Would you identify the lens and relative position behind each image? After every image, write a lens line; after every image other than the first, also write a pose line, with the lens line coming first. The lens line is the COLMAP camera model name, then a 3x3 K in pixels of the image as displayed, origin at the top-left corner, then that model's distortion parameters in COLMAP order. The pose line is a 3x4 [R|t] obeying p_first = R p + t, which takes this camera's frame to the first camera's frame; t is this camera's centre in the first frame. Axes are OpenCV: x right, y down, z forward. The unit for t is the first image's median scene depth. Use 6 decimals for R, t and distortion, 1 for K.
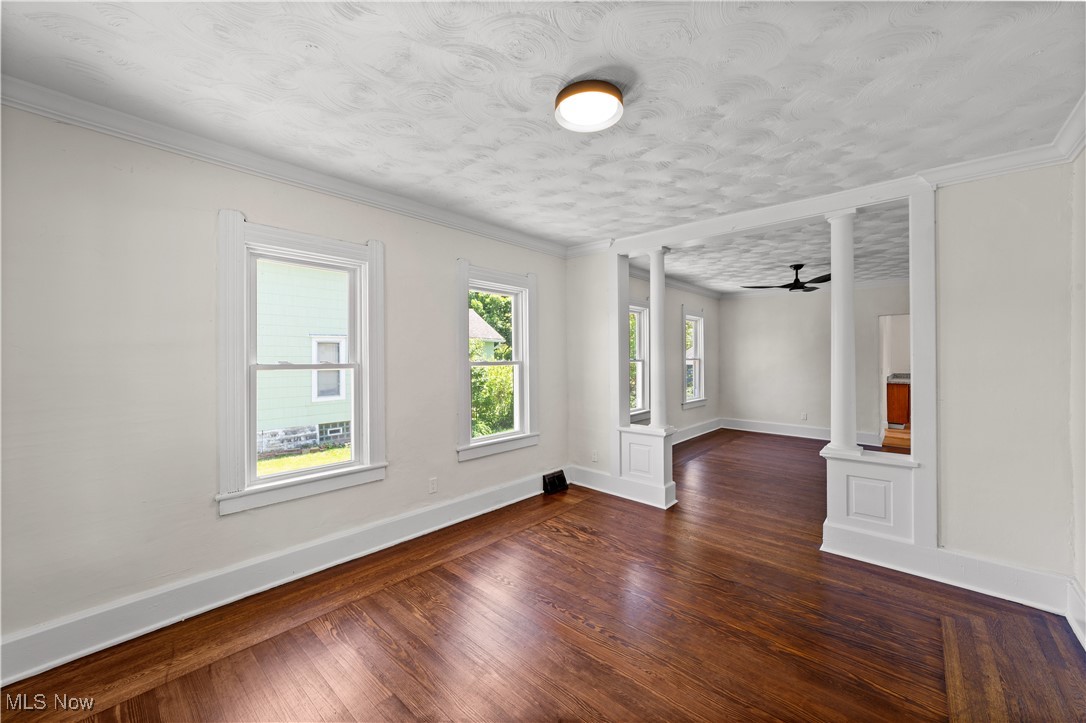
lens RADIAL K [[414.2, 0, 547.9], [0, 414.2, 359.0], [0, 0, 1]] dist [-0.010335, 0.006695]
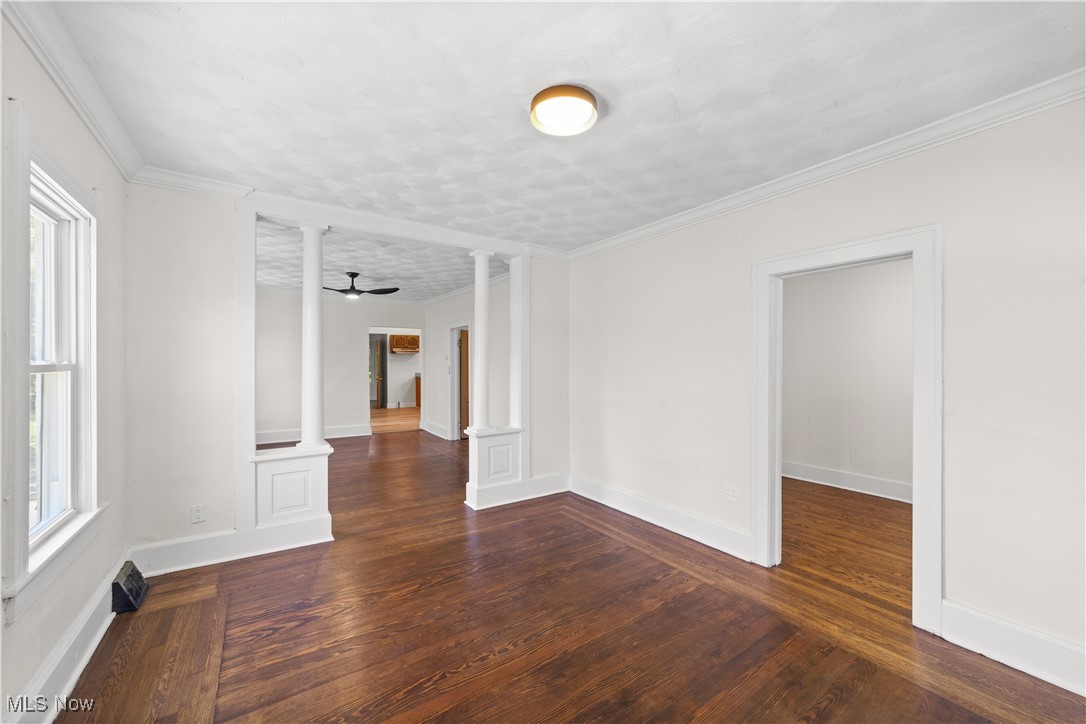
lens RADIAL K [[414.7, 0, 539.1], [0, 414.7, 365.2], [0, 0, 1]] dist [-0.012999, 0.007026]
pose [[0.239133, -0.002756, 0.970983, -0.432159], [-0.002526, 0.999991, 0.003460, 0.004679], [-0.970983, -0.003281, 0.239124, 0.397791]]
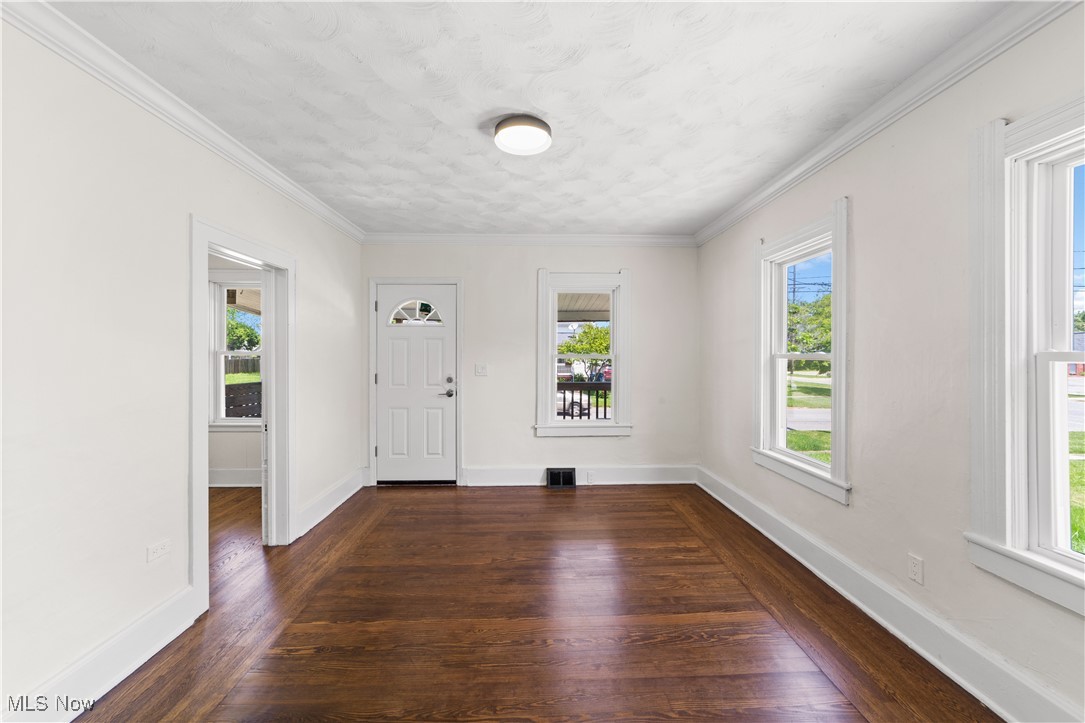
lens RADIAL K [[414.4, 0, 538.6], [0, 414.4, 364.7], [0, 0, 1]] dist [-0.012999, 0.007026]
pose [[-0.729453, 0.014395, -0.683880, 0.422869], [0.003367, 0.999842, 0.017455, 0.011923], [0.684023, 0.010430, -0.729386, 0.917279]]
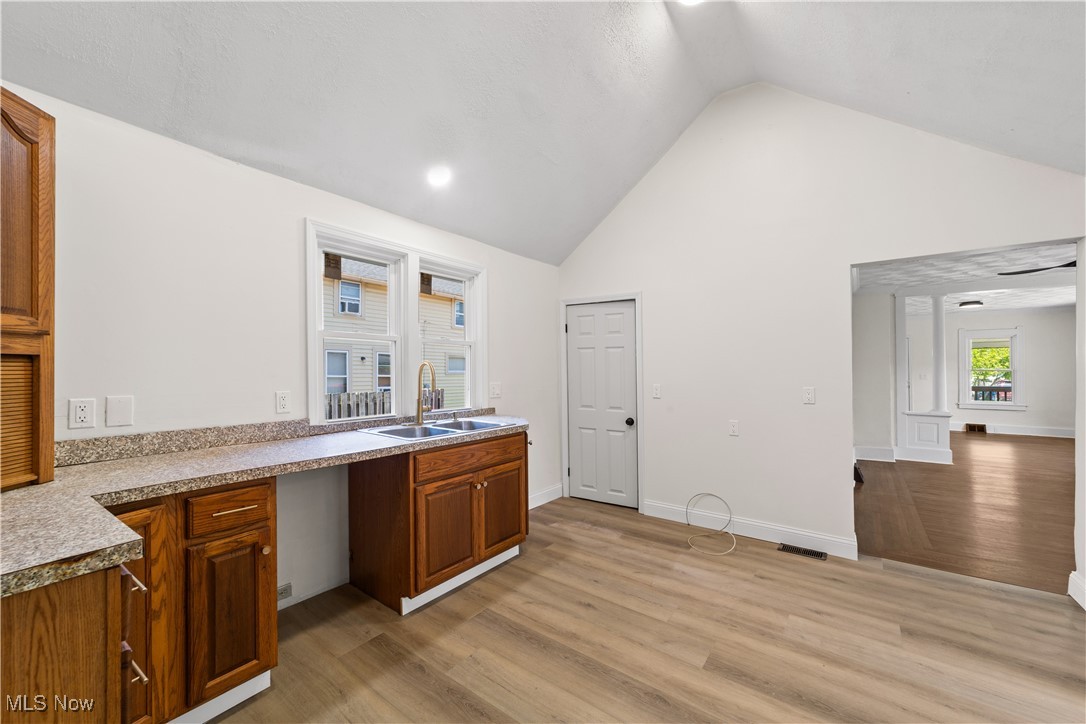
lens RADIAL K [[420.1, 0, 544.6], [0, 420.1, 367.9], [0, 0, 1]] dist [-0.012733, 0.007051]
pose [[-0.996296, 0.003326, -0.085925, 2.254030], [0.004359, 0.999920, -0.011845, 0.012141], [0.085879, -0.012176, -0.996231, 2.297210]]
